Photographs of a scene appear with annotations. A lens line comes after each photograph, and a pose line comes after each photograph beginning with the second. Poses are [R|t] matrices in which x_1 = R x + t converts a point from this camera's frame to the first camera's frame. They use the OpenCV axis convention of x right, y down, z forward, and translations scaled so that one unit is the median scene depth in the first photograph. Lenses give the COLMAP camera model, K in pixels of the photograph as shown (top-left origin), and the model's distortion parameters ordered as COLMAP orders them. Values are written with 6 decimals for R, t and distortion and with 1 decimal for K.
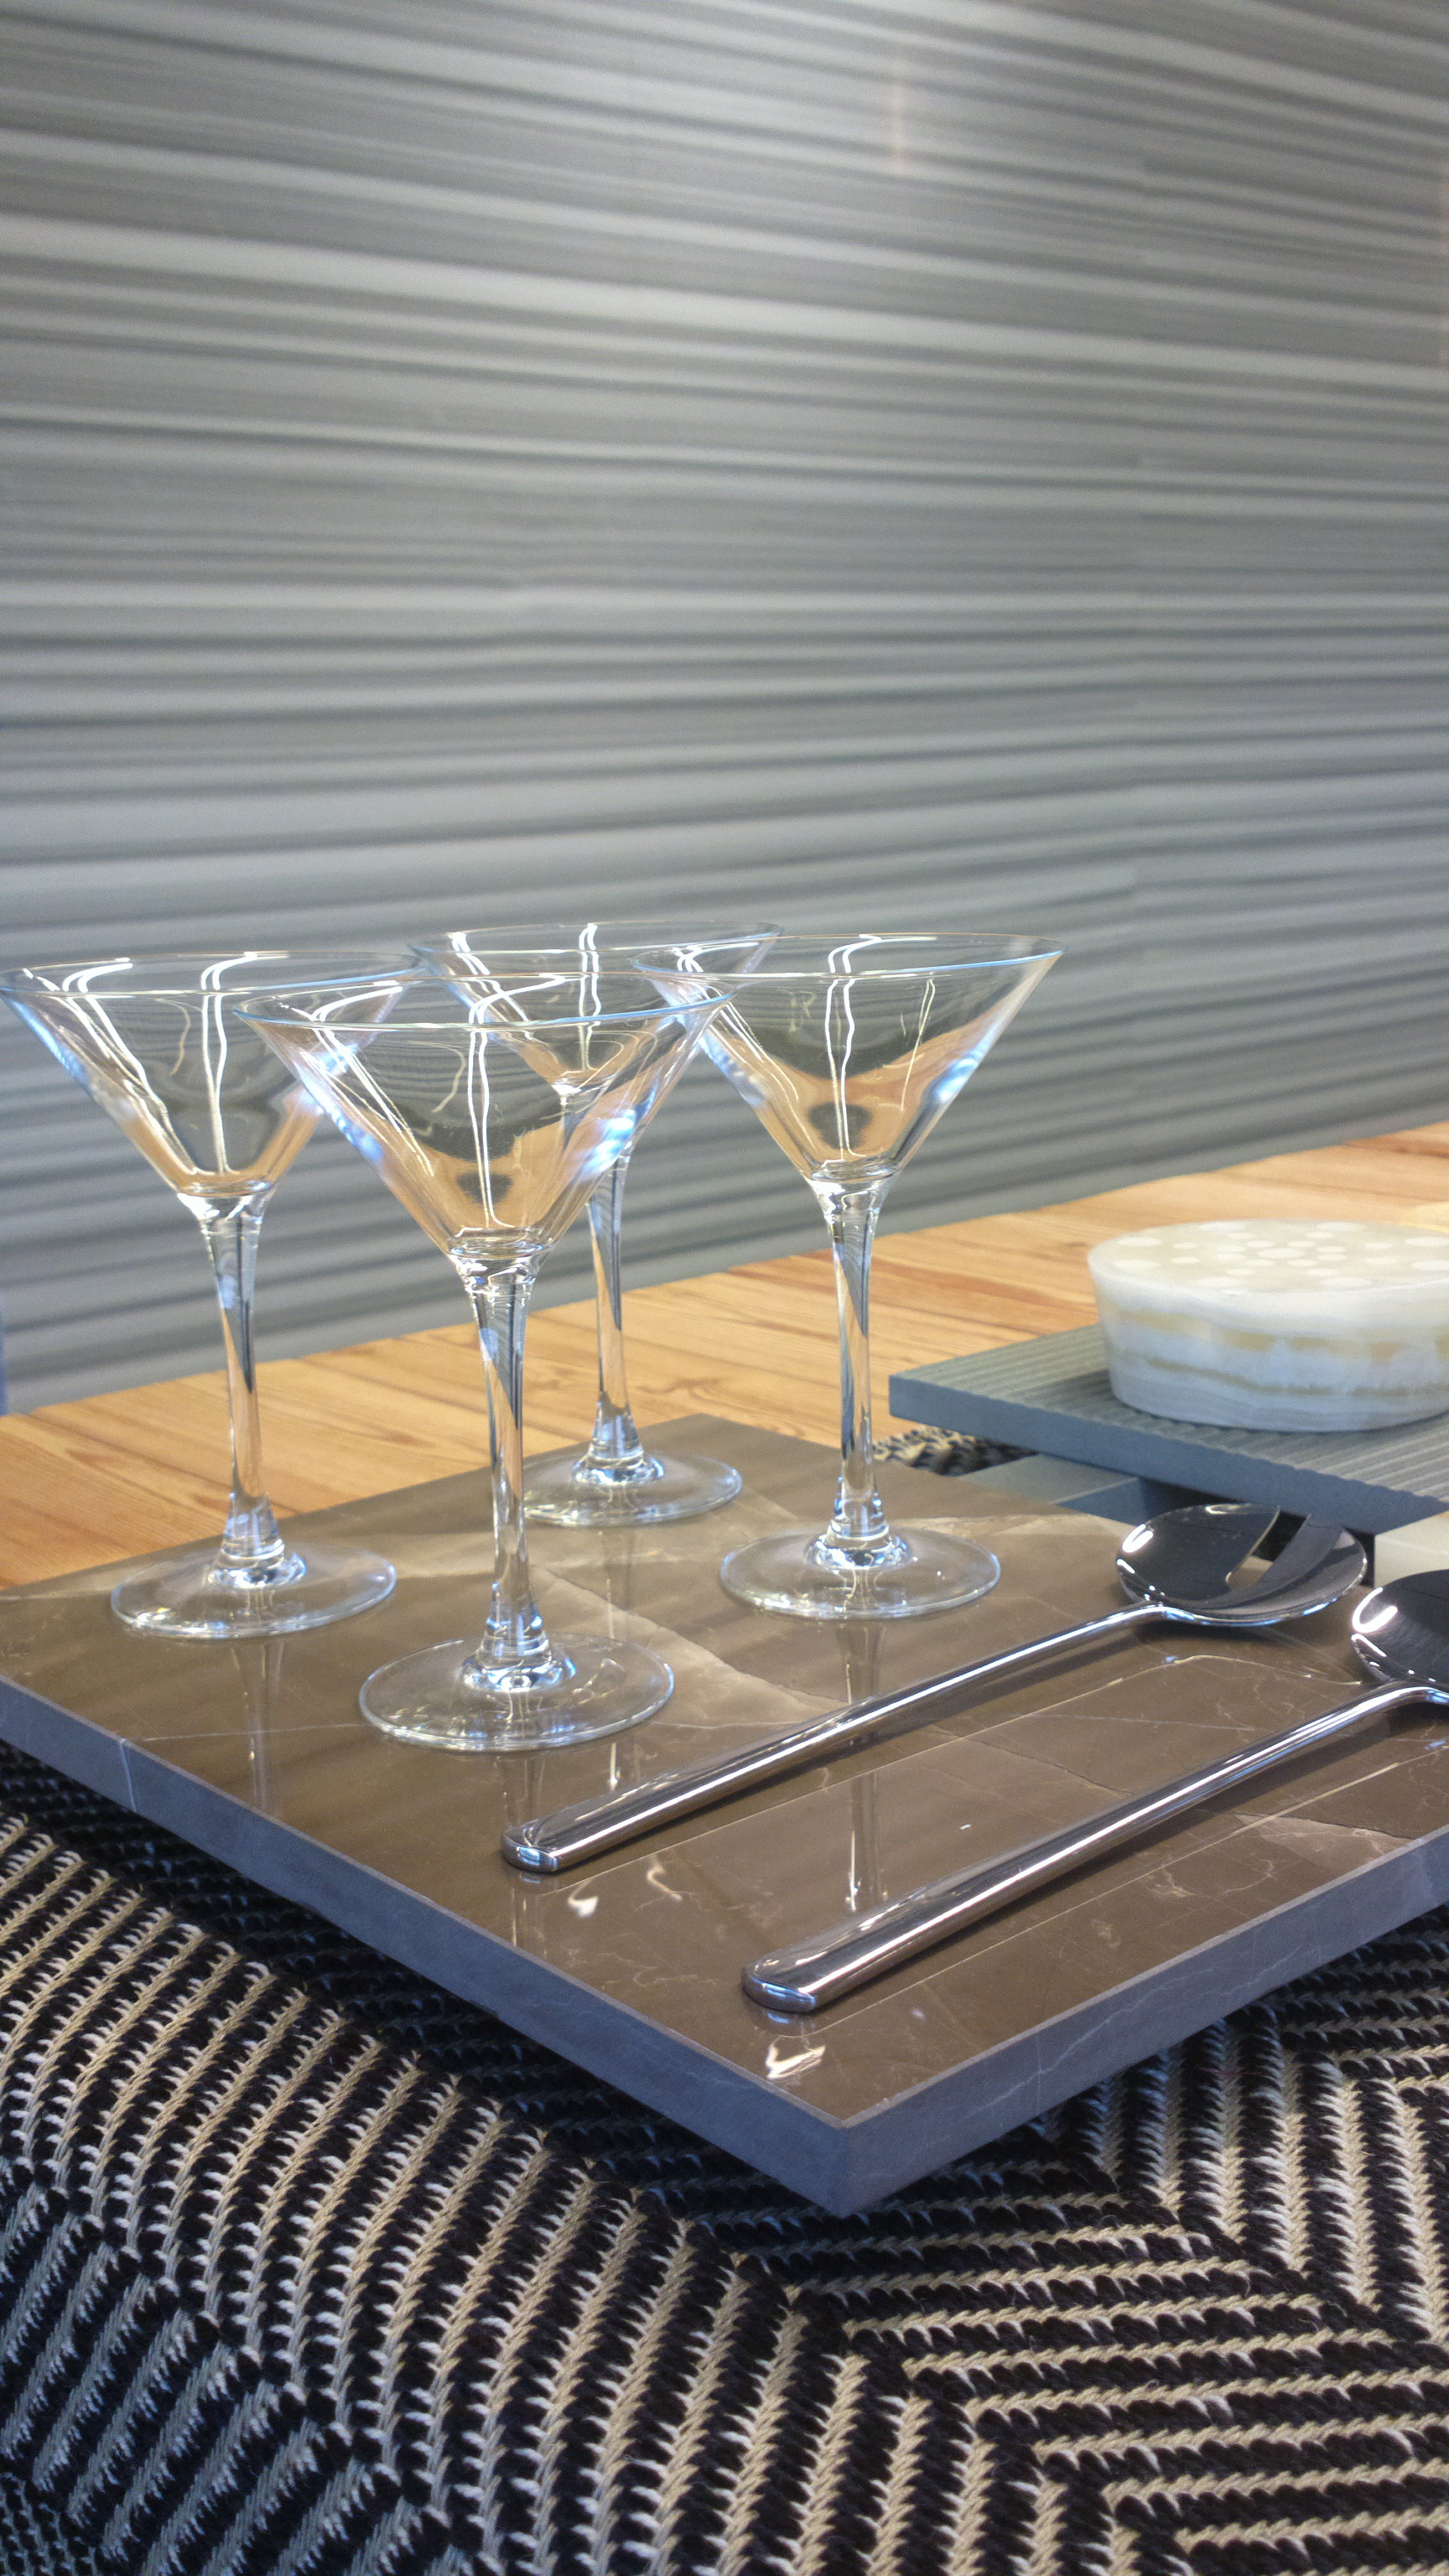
lens RADIAL K [[2716.6, 0, 654.6], [0, 2716.6, 1222.4], [0, 0, 1]] dist [0.186004, -0.428393]
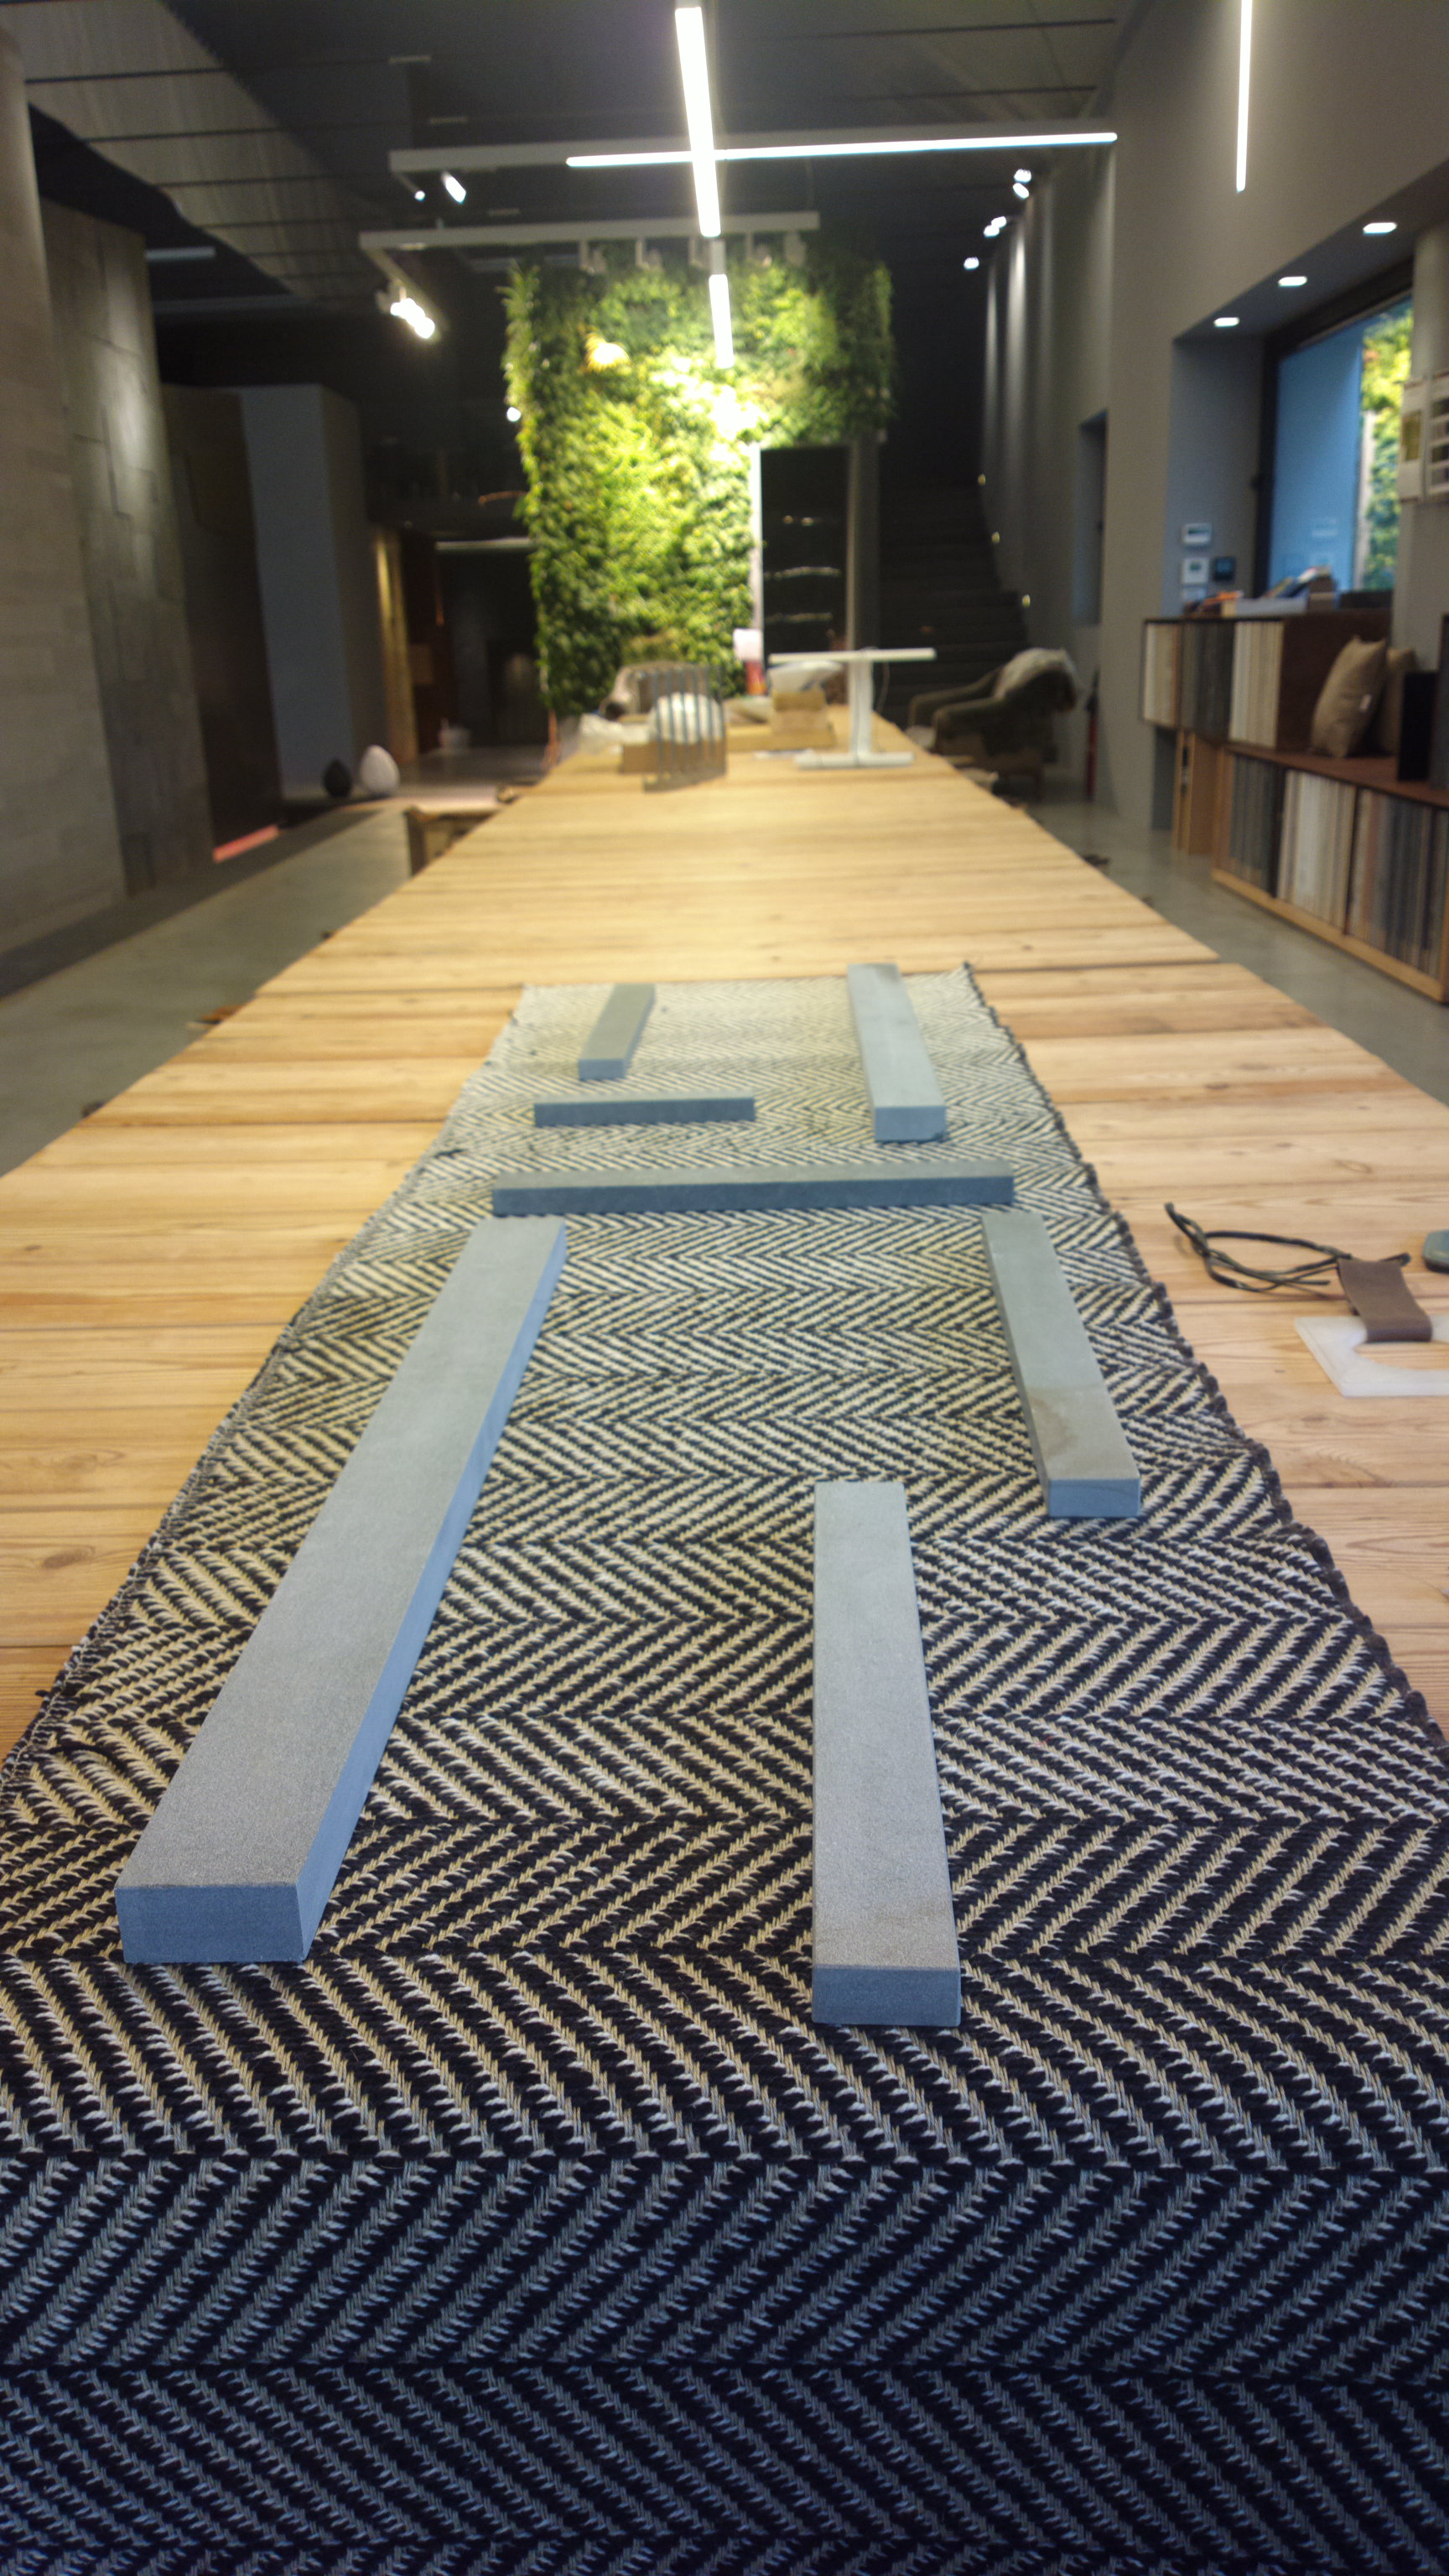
lens RADIAL K [[1983.8, 0, 728.9], [0, 1983.8, 1248.1], [0, 0, 1]] dist [0.179505, -0.382815]
pose [[0.667208, -0.212786, 0.713832, -0.825258], [0.146115, 0.977098, 0.154691, -0.250440], [-0.730400, 0.001090, 0.683019, 0.261518]]
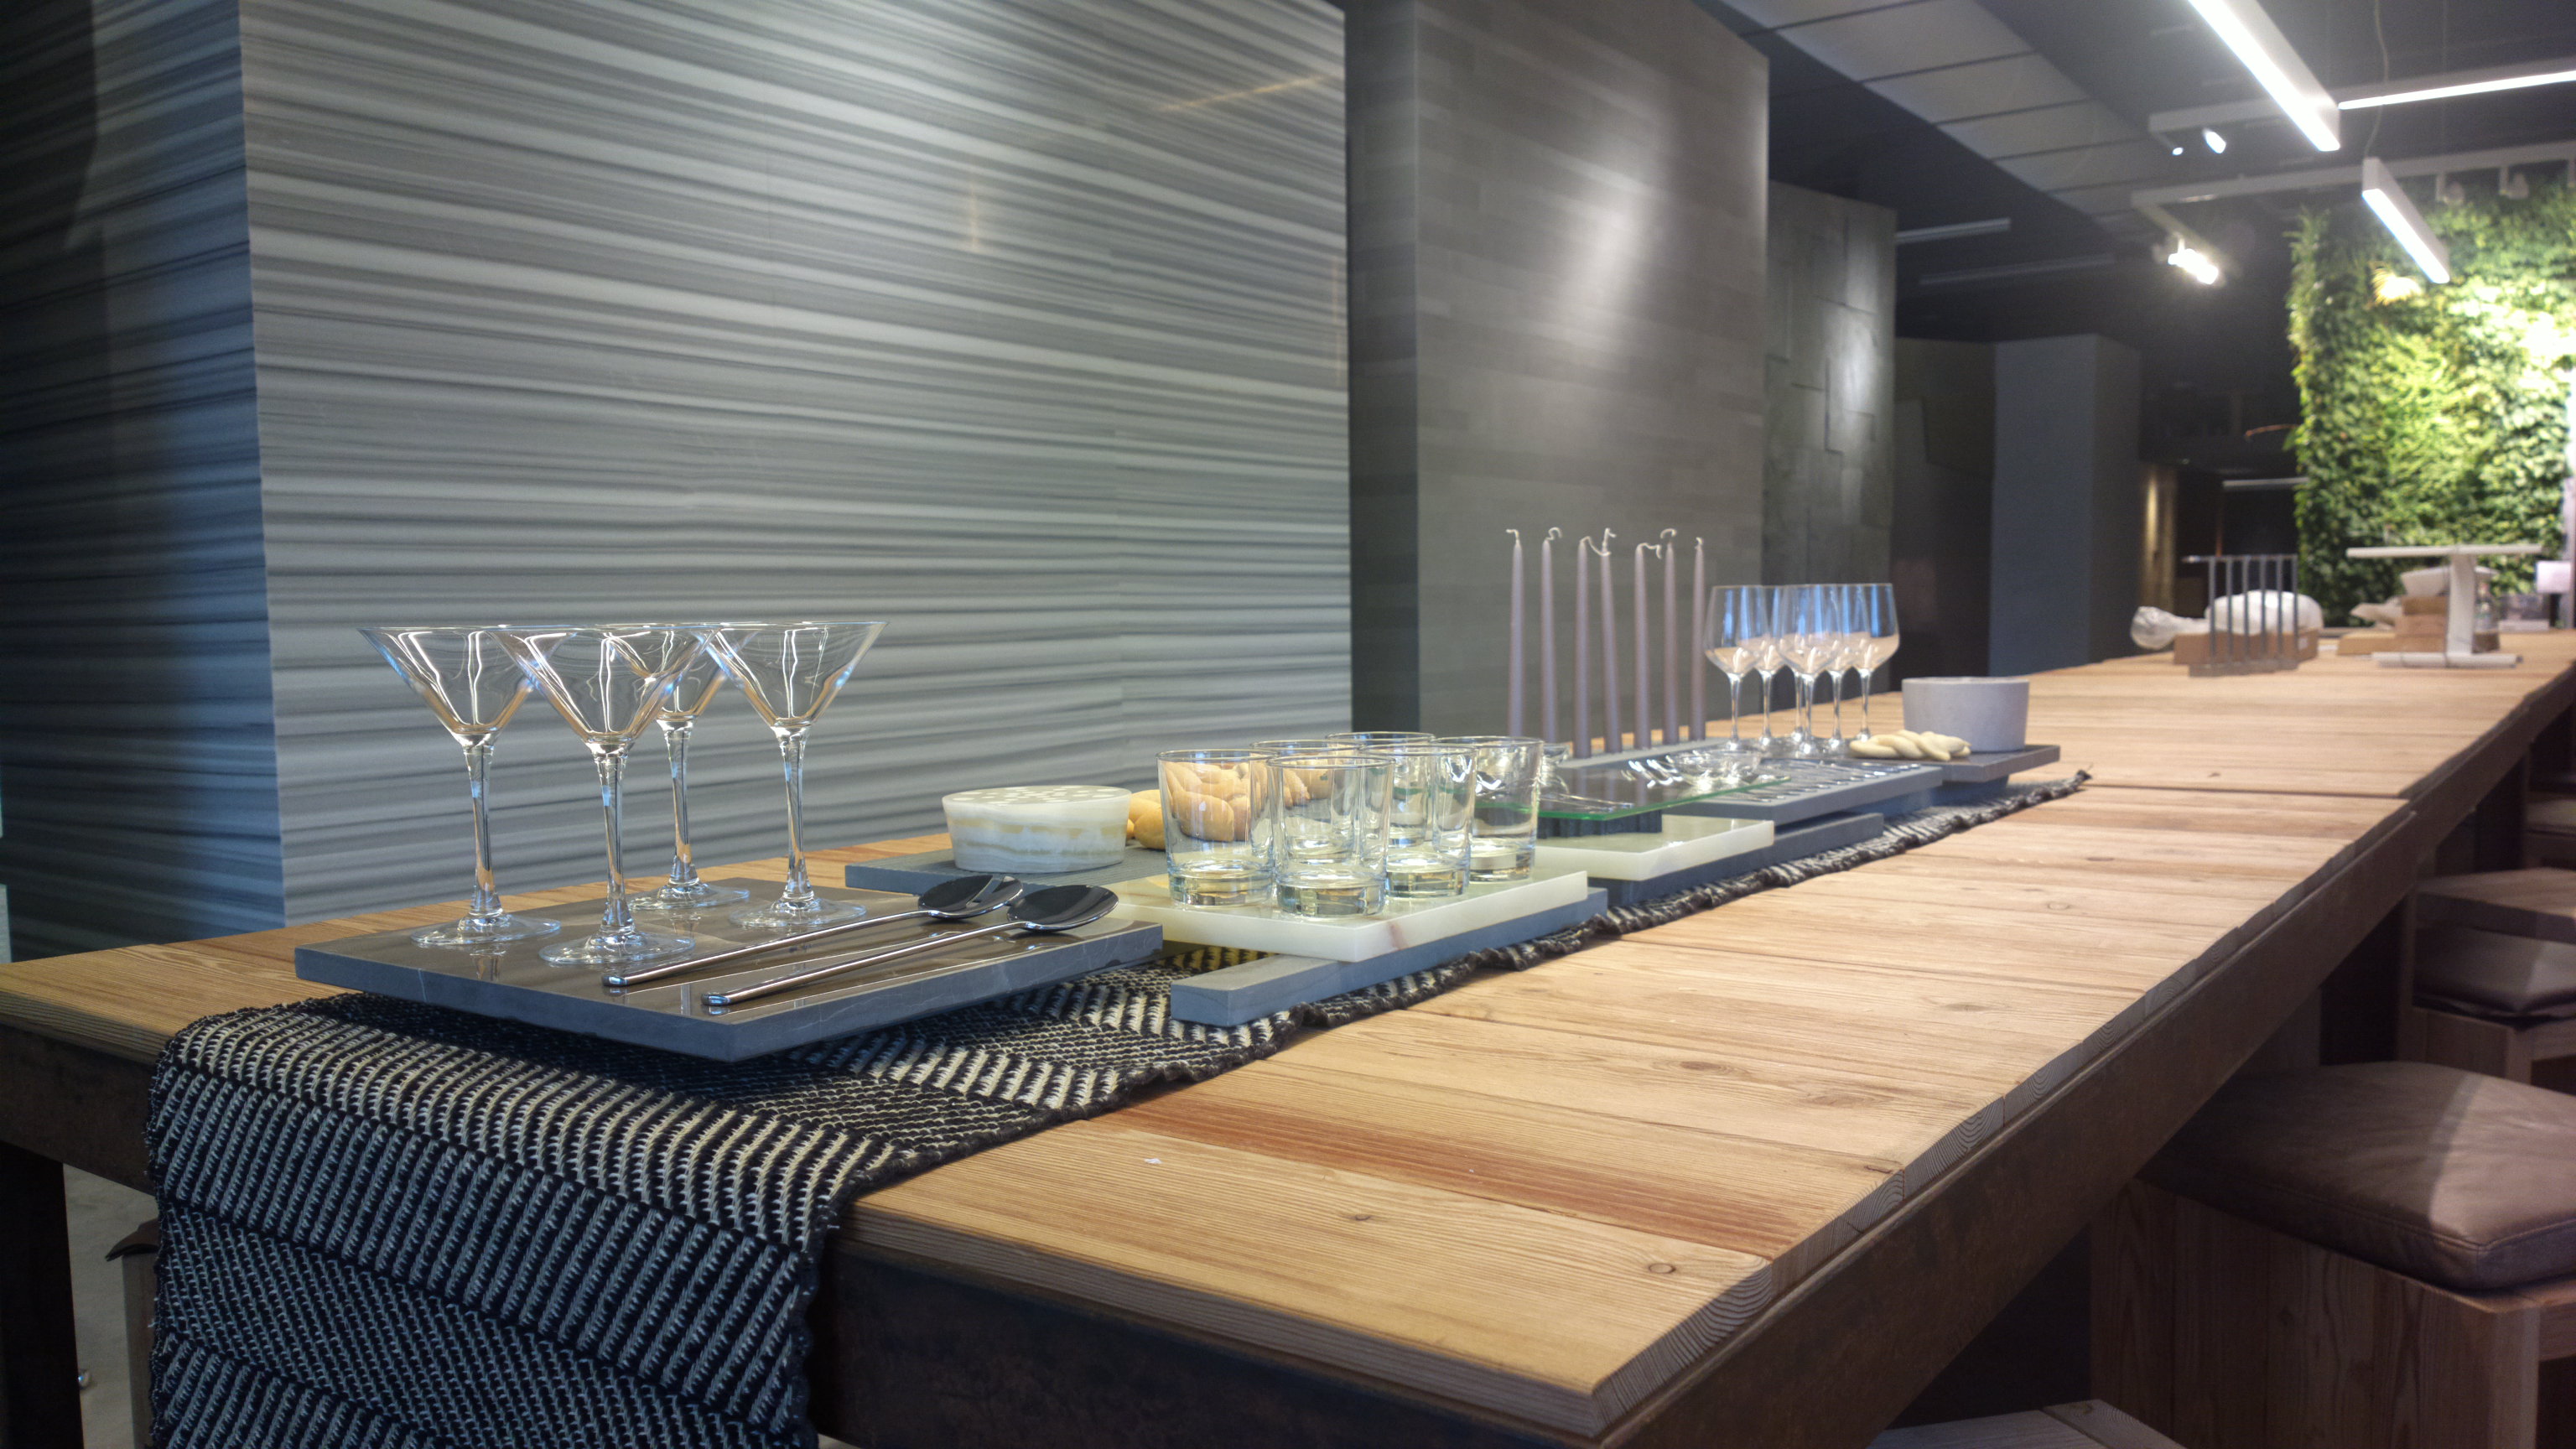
lens RADIAL K [[1982.6, 0, 1343.8], [0, 1982.6, 745.9], [0, 0, 1]] dist [0.171687, -0.313408]
pose [[0.968310, -0.000599, 0.249750, 0.133813], [0.029084, 0.993464, -0.110378, 0.254210], [-0.248052, 0.114144, 0.961999, -0.882115]]
